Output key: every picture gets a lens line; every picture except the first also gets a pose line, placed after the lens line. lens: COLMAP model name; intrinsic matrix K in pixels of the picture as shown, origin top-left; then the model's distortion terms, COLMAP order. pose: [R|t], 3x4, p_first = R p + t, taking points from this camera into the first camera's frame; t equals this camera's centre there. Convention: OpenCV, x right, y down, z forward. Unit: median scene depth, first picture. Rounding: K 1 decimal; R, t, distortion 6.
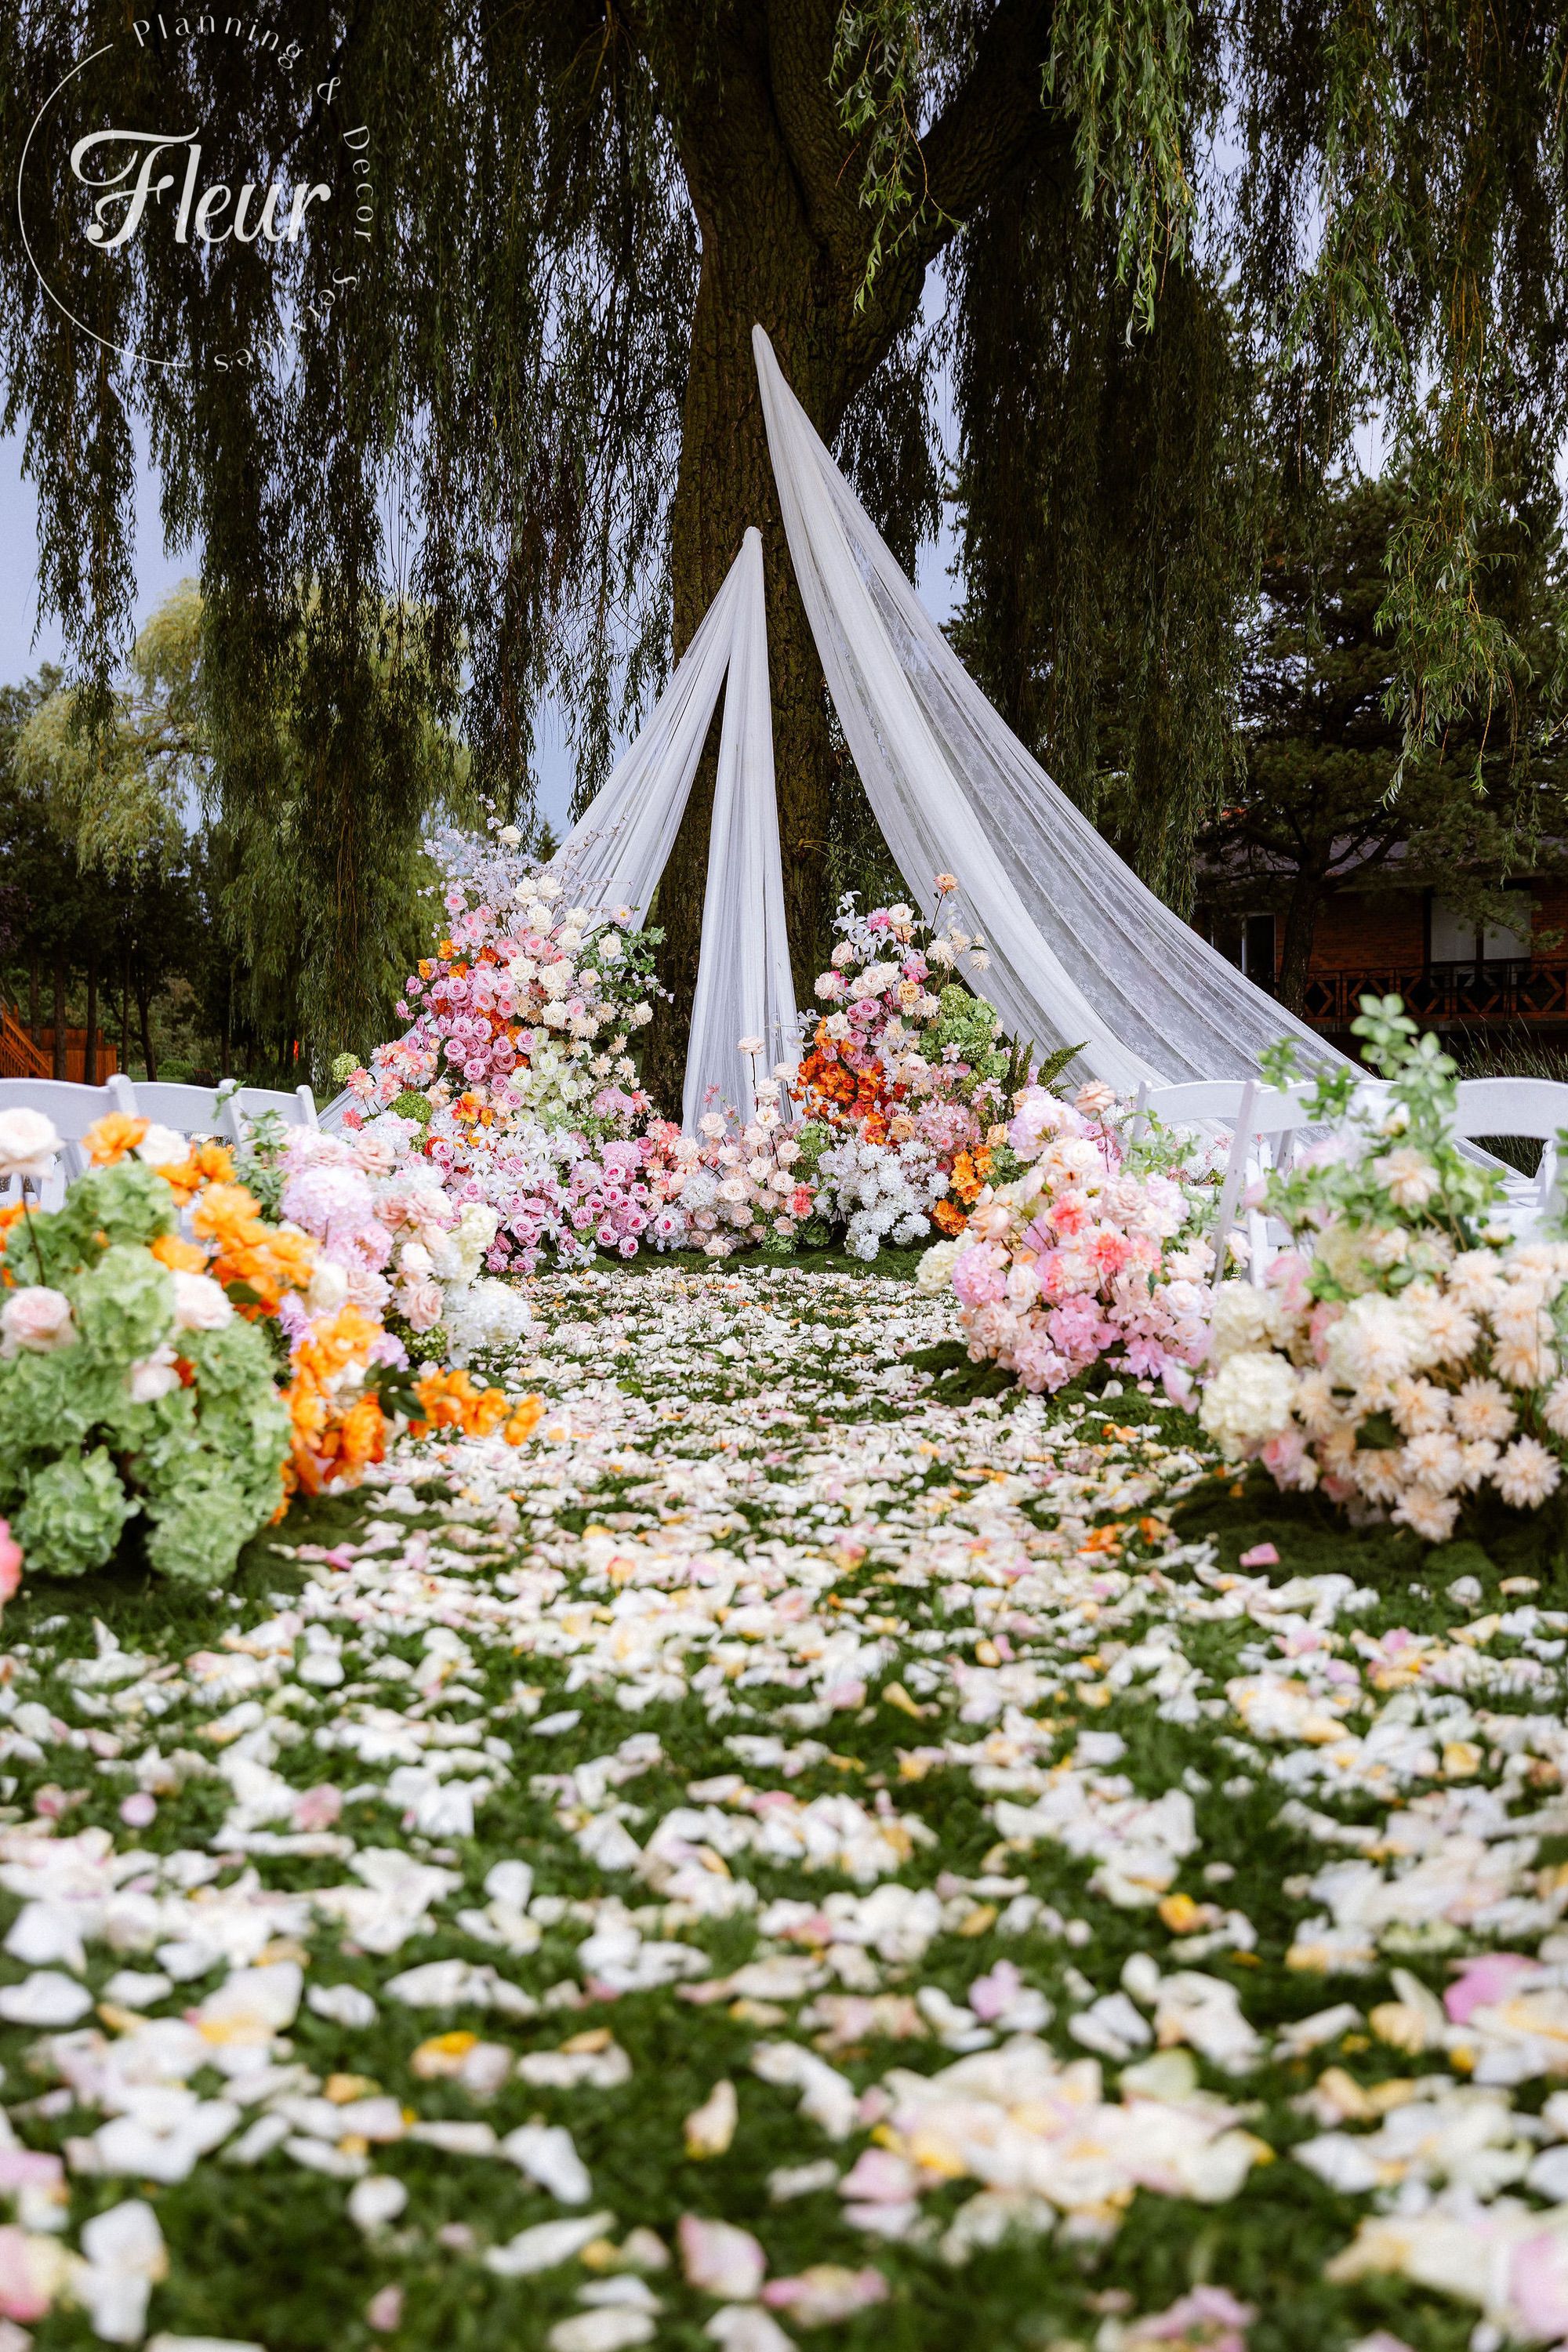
lens RADIAL K [[2461.9, 0, 782.2], [0, 2461.9, 1195.8], [0, 0, 1]] dist [-0.021345, 0.010890]
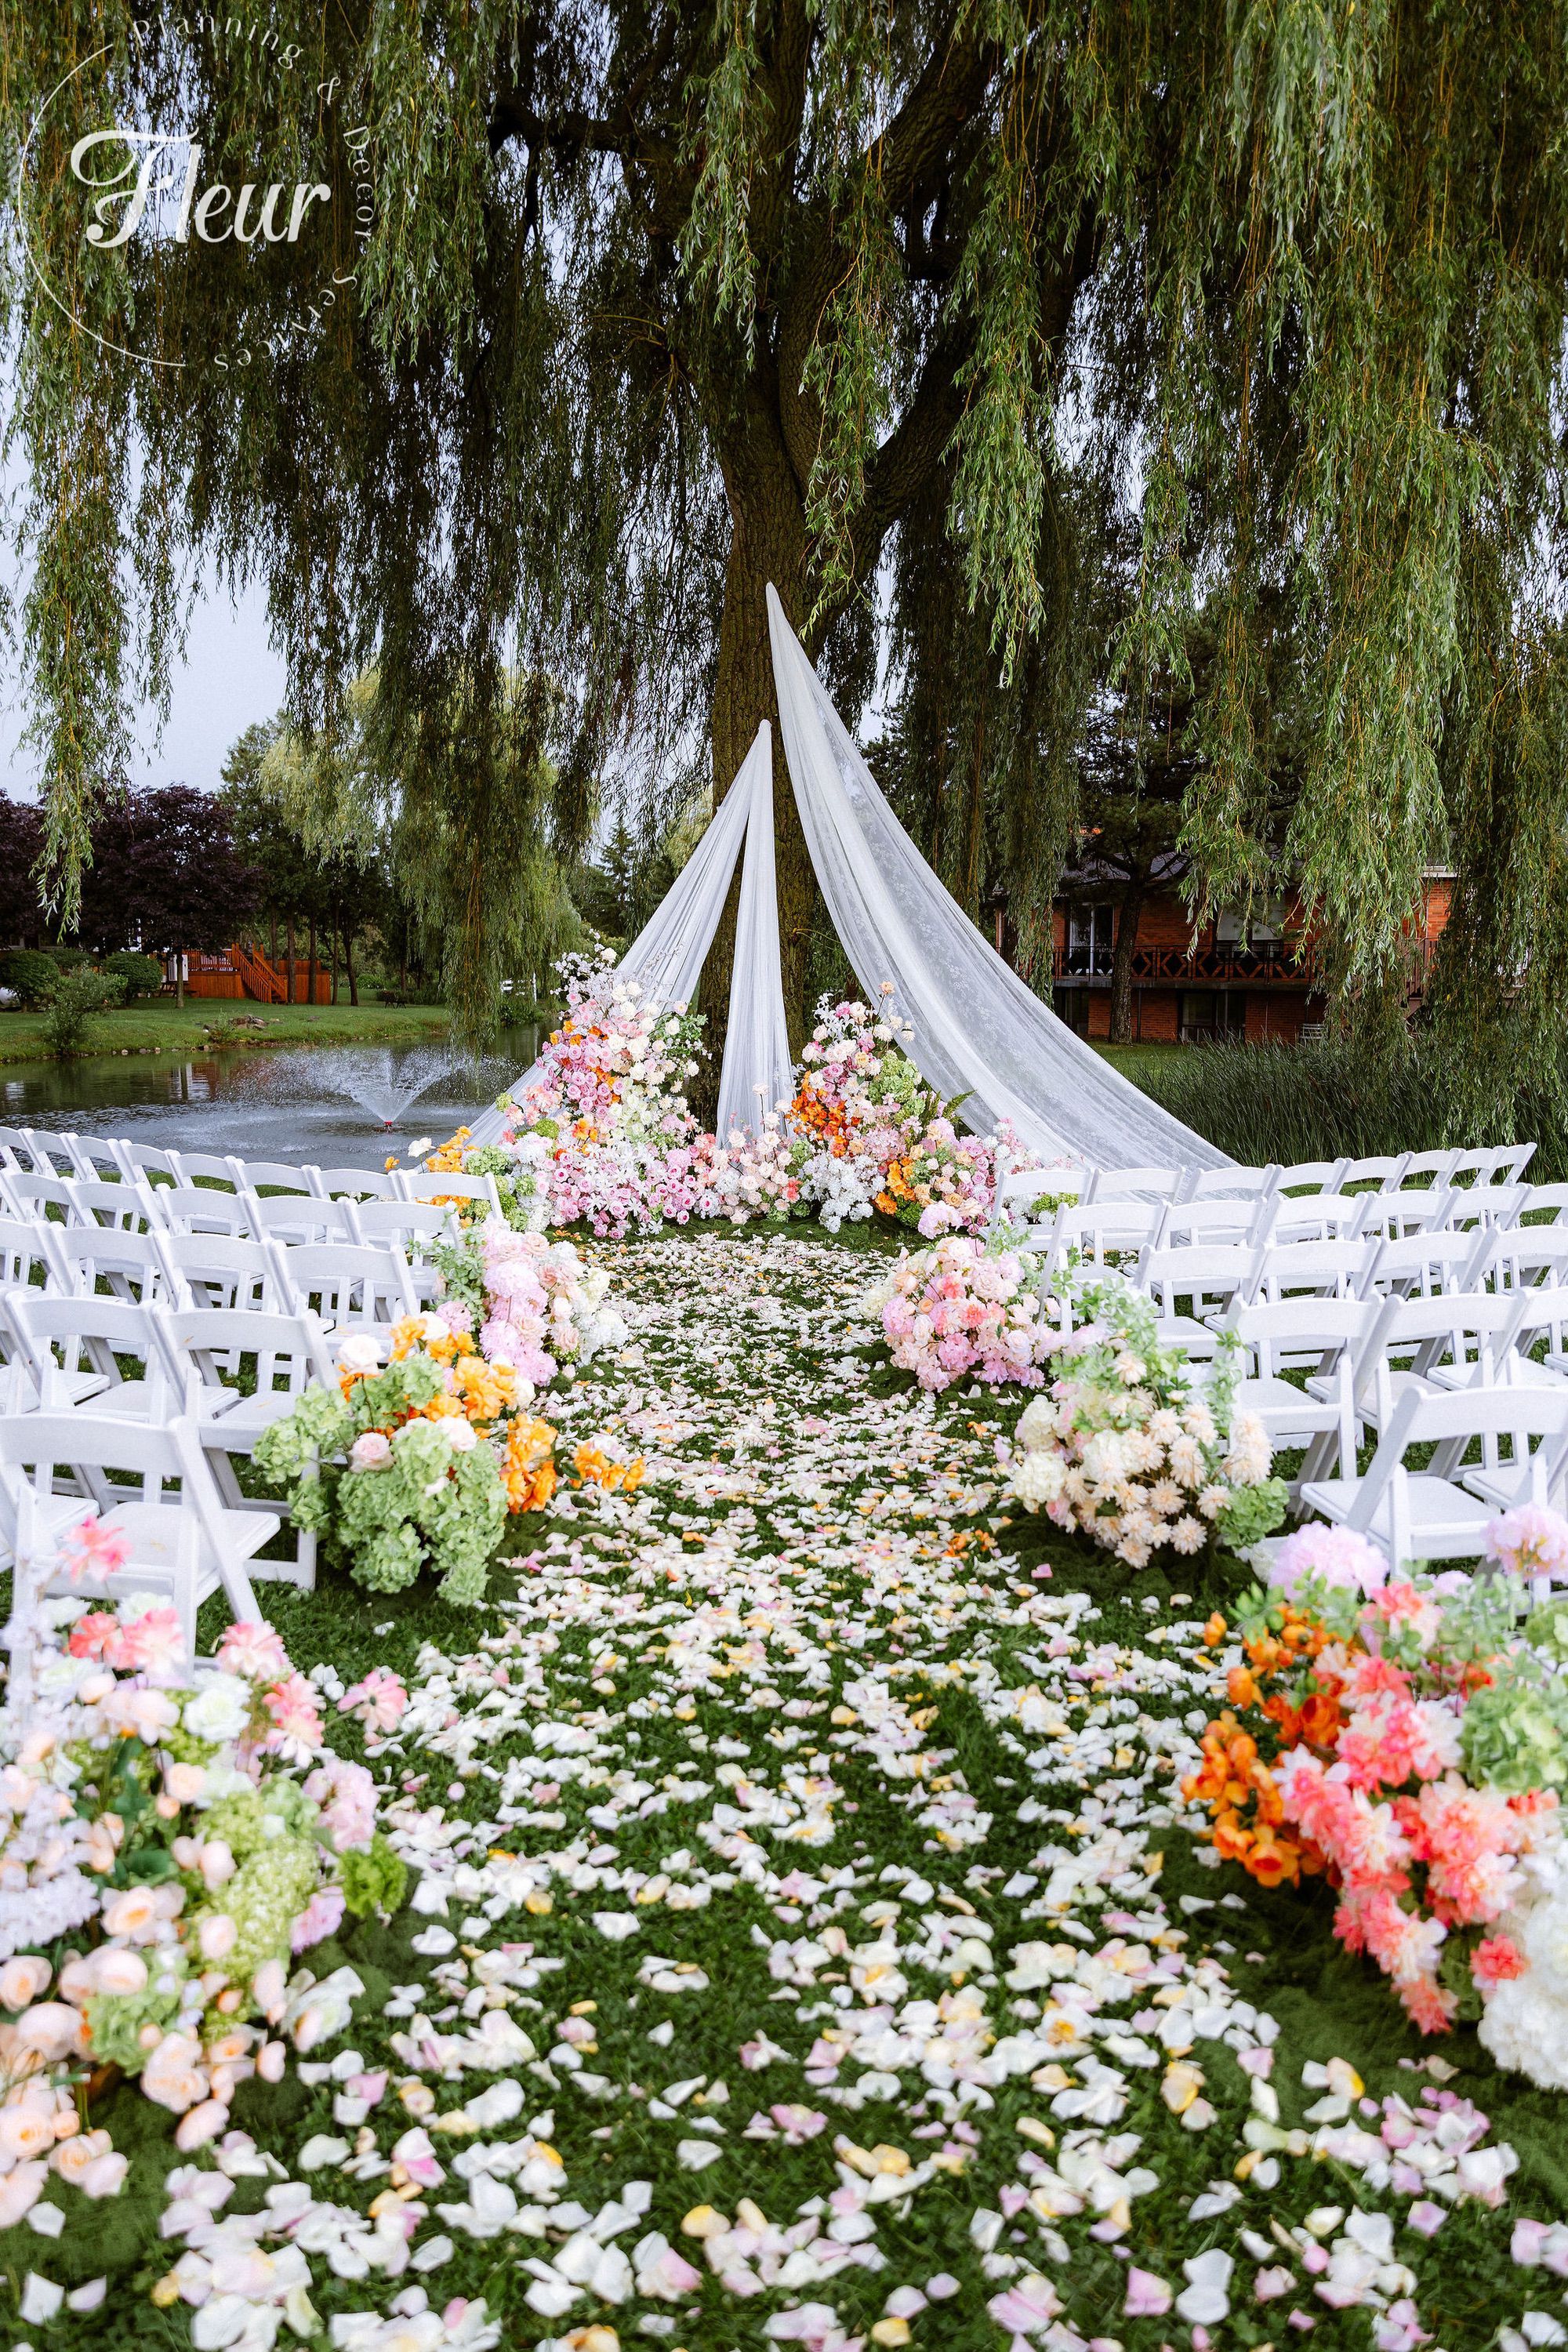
lens RADIAL K [[1674.1, 0, 784.0], [0, 1674.1, 1176.0], [0, 0, 1]] dist [-0.030445, 0.001815]
pose [[0.999925, 0.011662, 0.003650, -0.001525], [-0.011886, 0.997544, 0.069024, -0.080892], [-0.002836, -0.069062, 0.997608, -0.074110]]
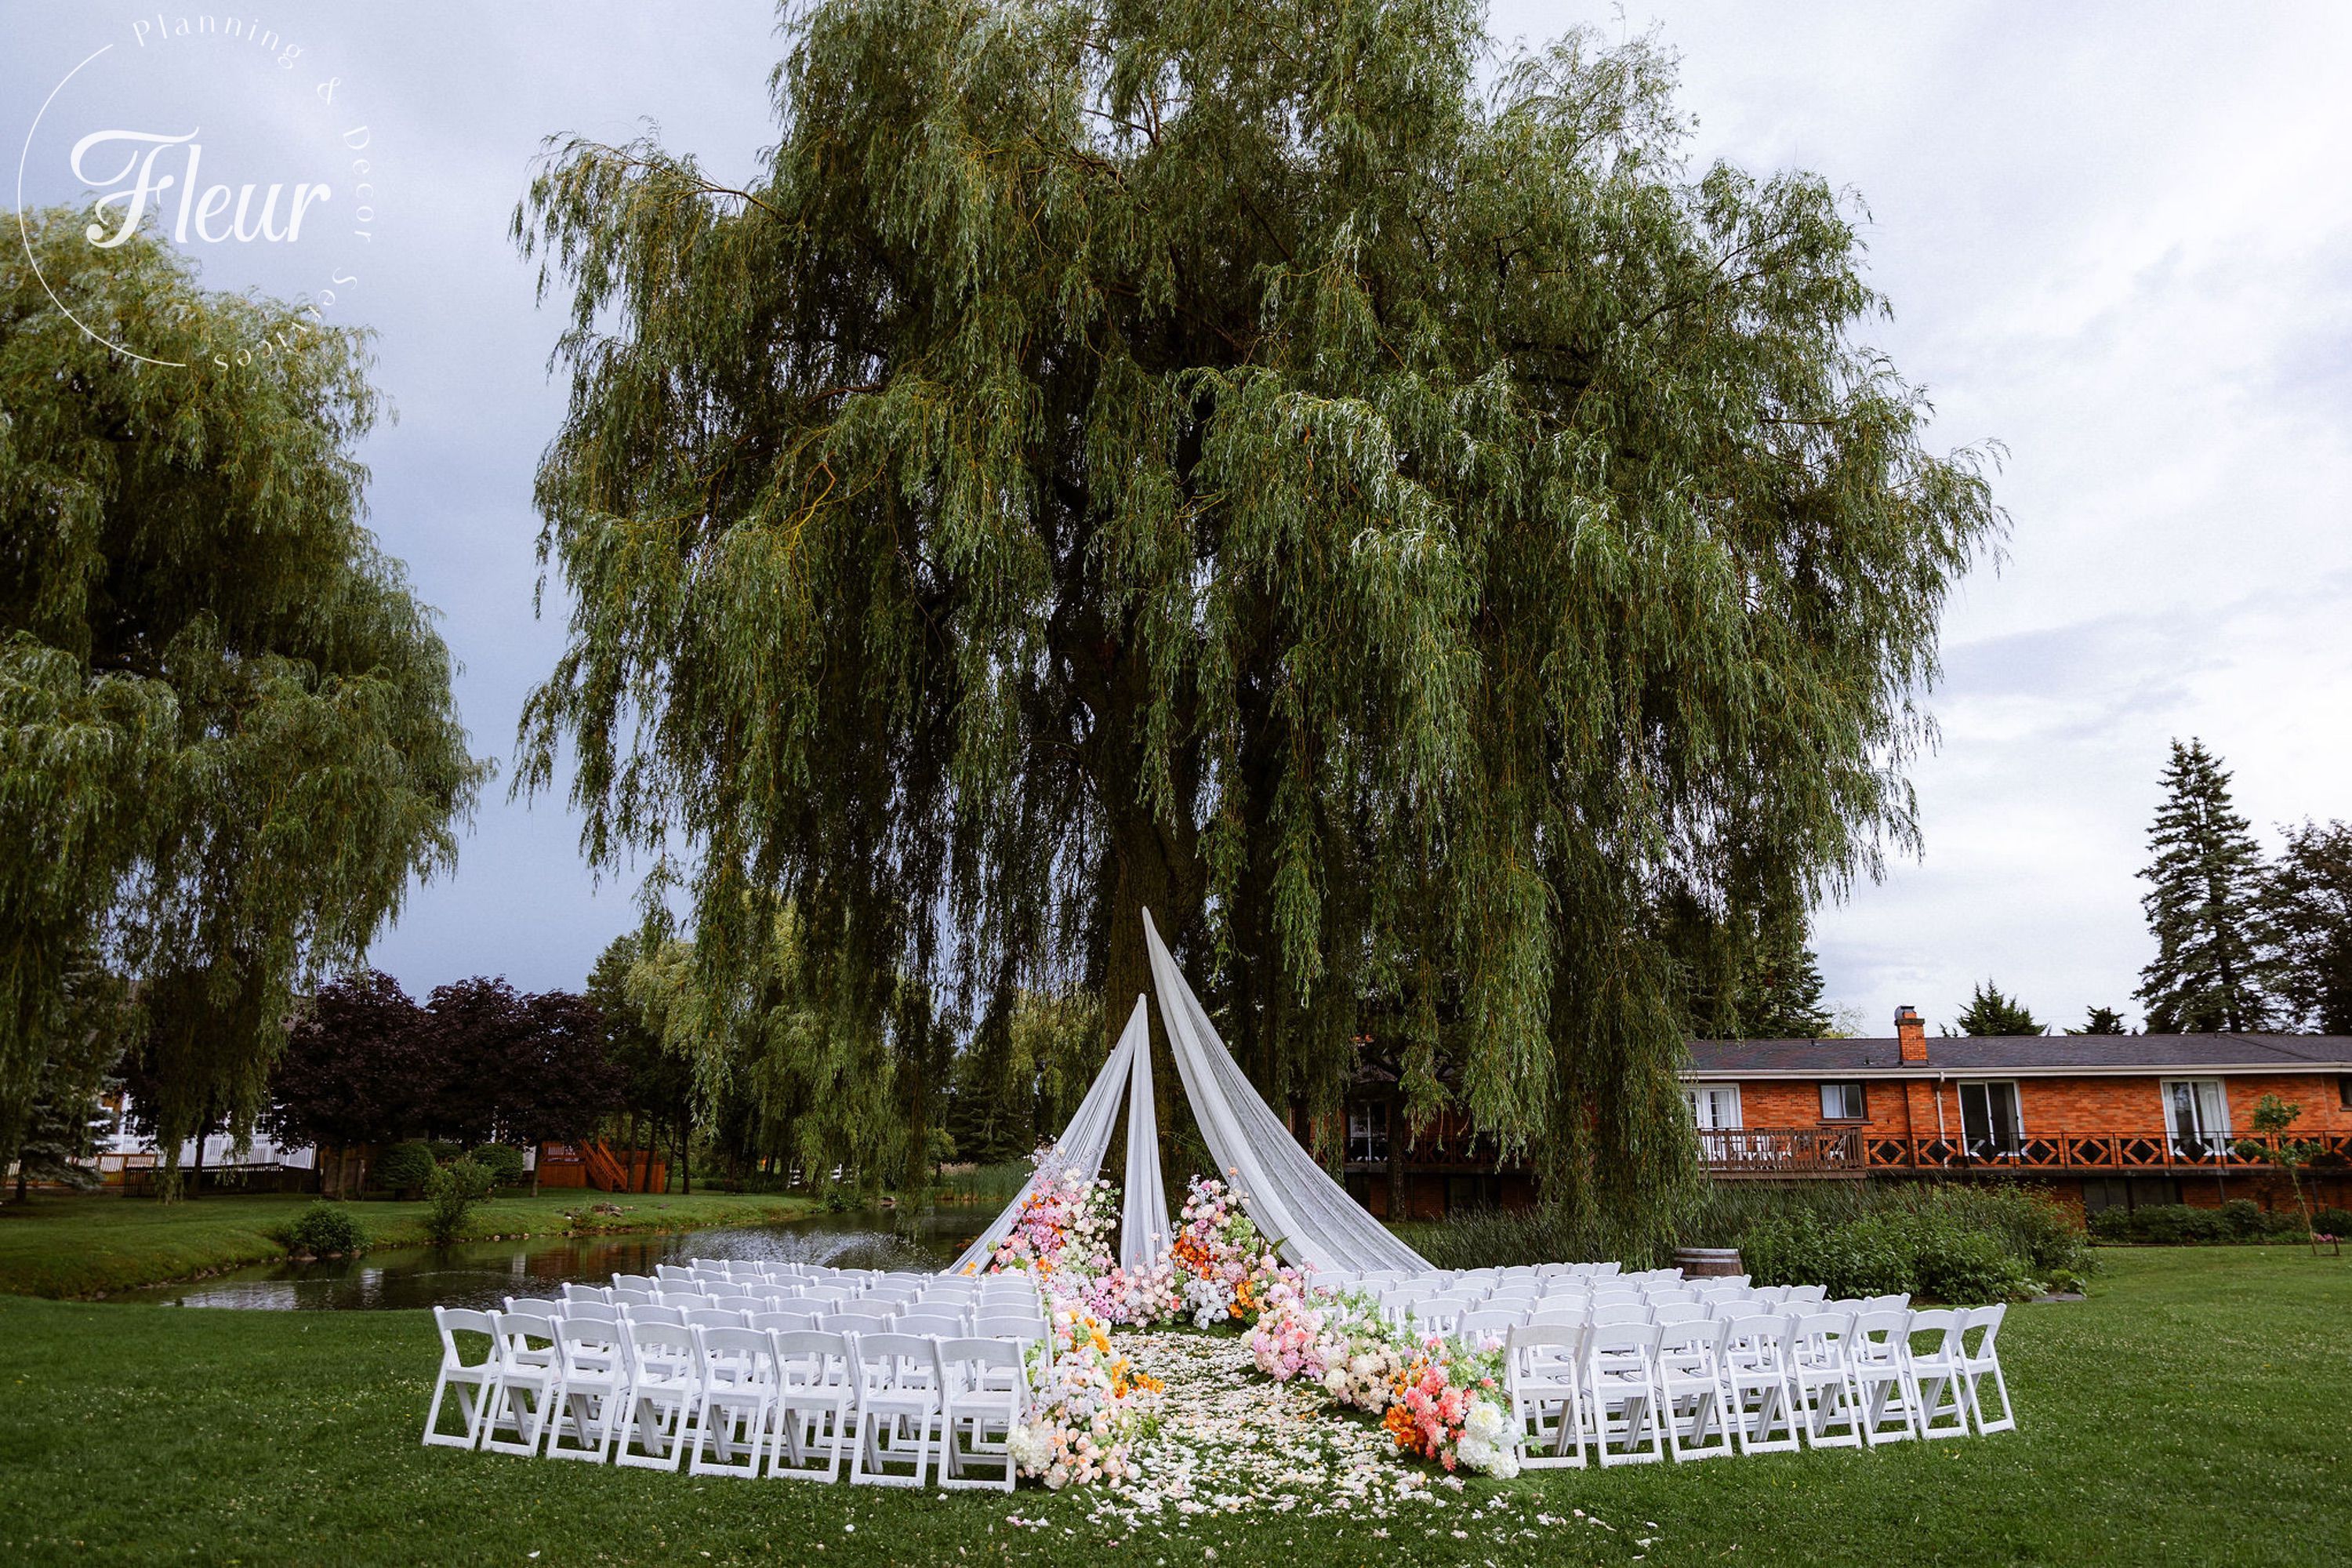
lens RADIAL K [[1630.4, 0, 1196.5], [0, 1630.4, 761.8], [0, 0, 1]] dist [-0.001660, -0.002511]
pose [[0.997120, 0.024595, 0.071743, -0.102244], [-0.002884, 0.957569, -0.288190, -0.047138], [-0.075786, 0.287153, 0.954882, -0.726803]]
